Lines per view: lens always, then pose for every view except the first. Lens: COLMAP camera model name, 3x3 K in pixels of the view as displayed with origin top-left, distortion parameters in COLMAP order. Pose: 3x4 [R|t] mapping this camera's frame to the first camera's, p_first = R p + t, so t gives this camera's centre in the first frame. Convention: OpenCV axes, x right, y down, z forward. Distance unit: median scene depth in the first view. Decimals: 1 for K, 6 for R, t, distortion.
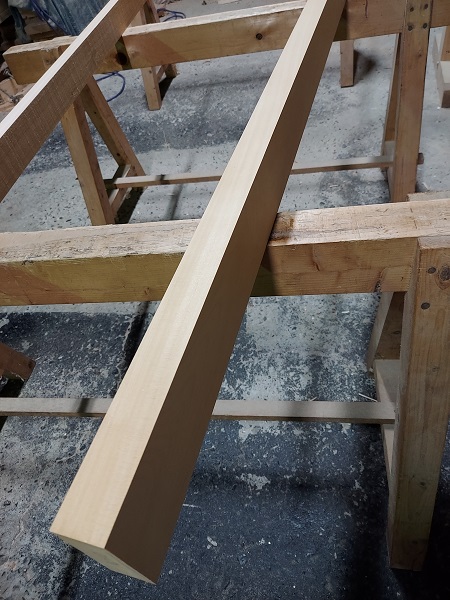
lens RADIAL K [[442.7, 0, 226.5], [0, 442.7, 281.6], [0, 0, 1]] dist [0.056812, -0.043551]
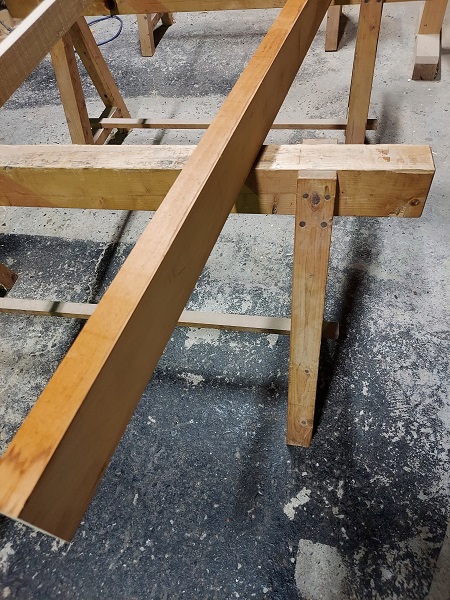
lens RADIAL K [[442.7, 0, 226.5], [0, 442.7, 281.6], [0, 0, 1]] dist [0.056812, -0.043551]
pose [[0.996108, 0.086398, 0.017421, 0.088474], [-0.087551, 0.992715, 0.082773, 0.057932], [-0.010143, -0.083976, 0.996416, -0.149592]]
